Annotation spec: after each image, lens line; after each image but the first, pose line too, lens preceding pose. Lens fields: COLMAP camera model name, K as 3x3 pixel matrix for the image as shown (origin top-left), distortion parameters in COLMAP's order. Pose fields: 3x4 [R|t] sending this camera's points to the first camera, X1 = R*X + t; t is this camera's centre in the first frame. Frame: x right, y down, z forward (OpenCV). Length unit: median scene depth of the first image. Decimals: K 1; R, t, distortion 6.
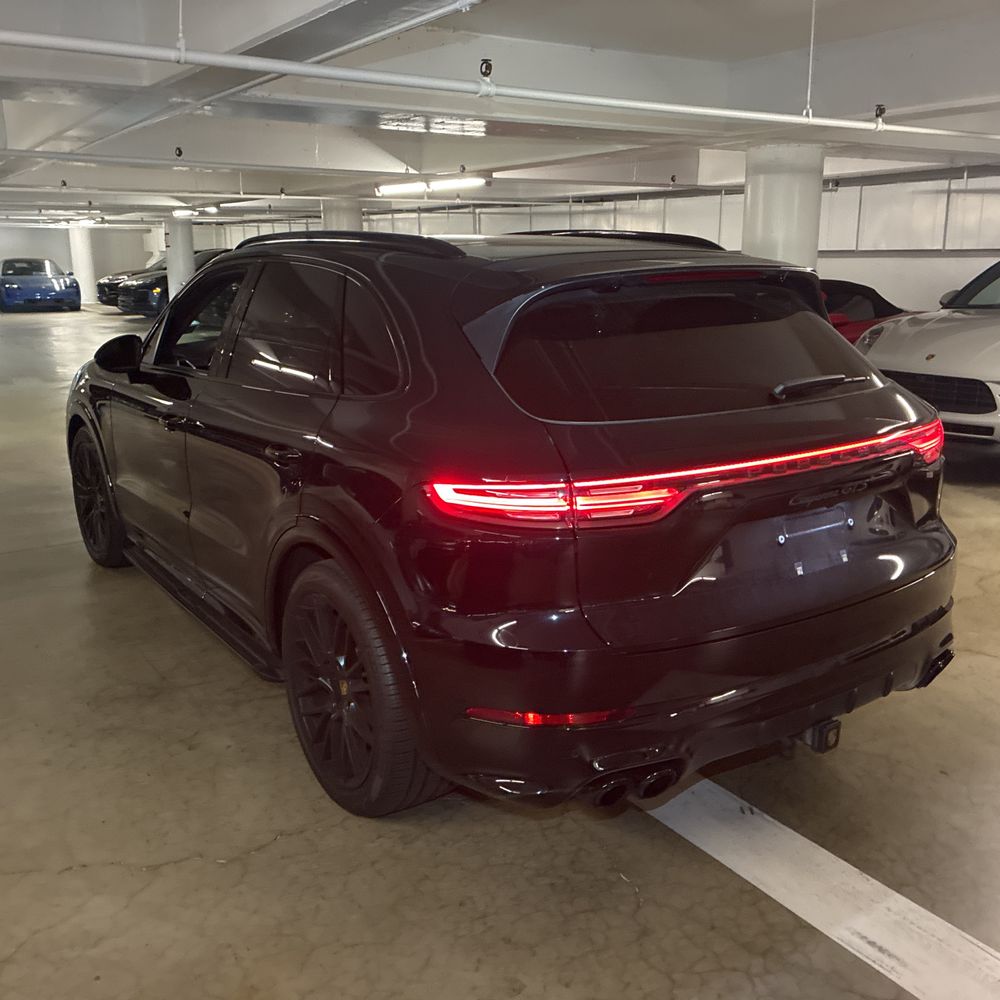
lens RADIAL K [[1029.0, 0, 495.1], [0, 1029.0, 494.5], [0, 0, 1]] dist [0.026347, 0.000000]
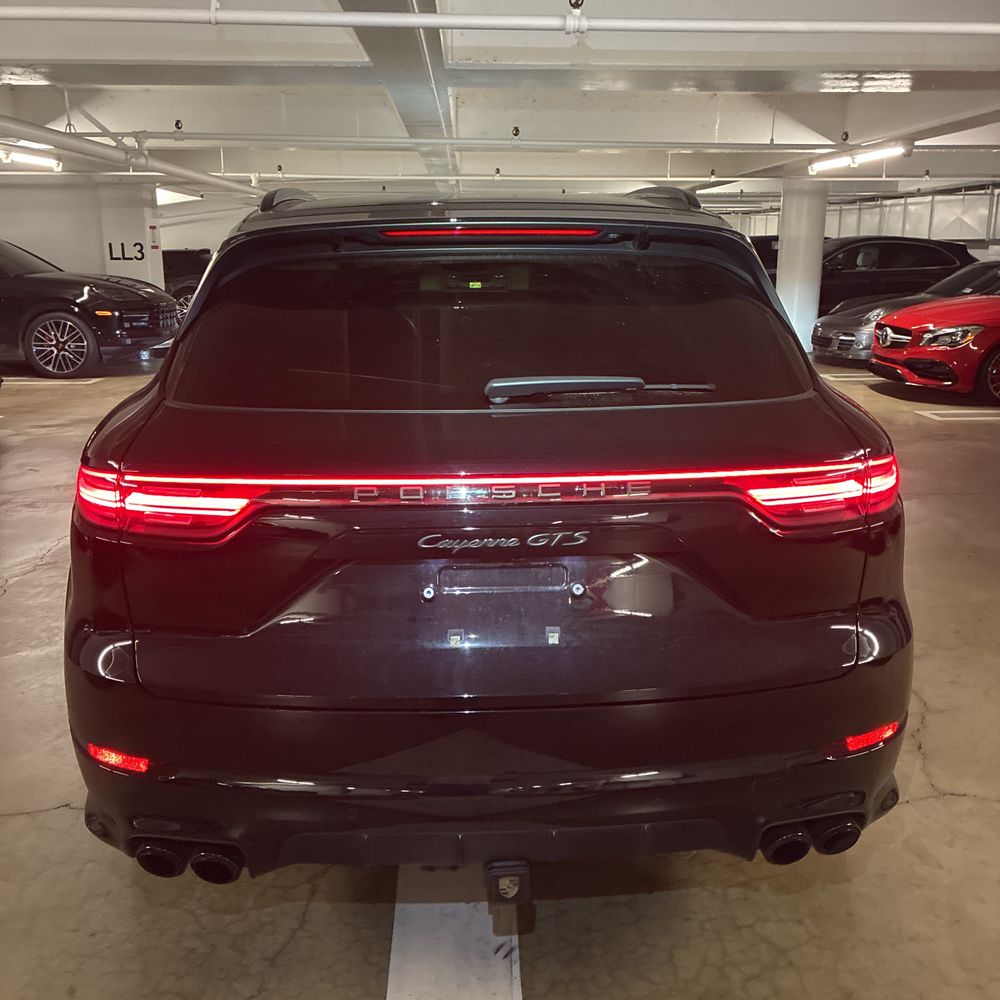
lens RADIAL K [[1029.0, 0, 498.6], [0, 1029.0, 501.8], [0, 0, 1]] dist [0.026347, 0.000000]
pose [[0.851098, 0.133825, -0.507665, 0.366900], [-0.127747, 0.990693, 0.046988, -0.032504], [0.509228, 0.024861, 0.860272, 0.219275]]
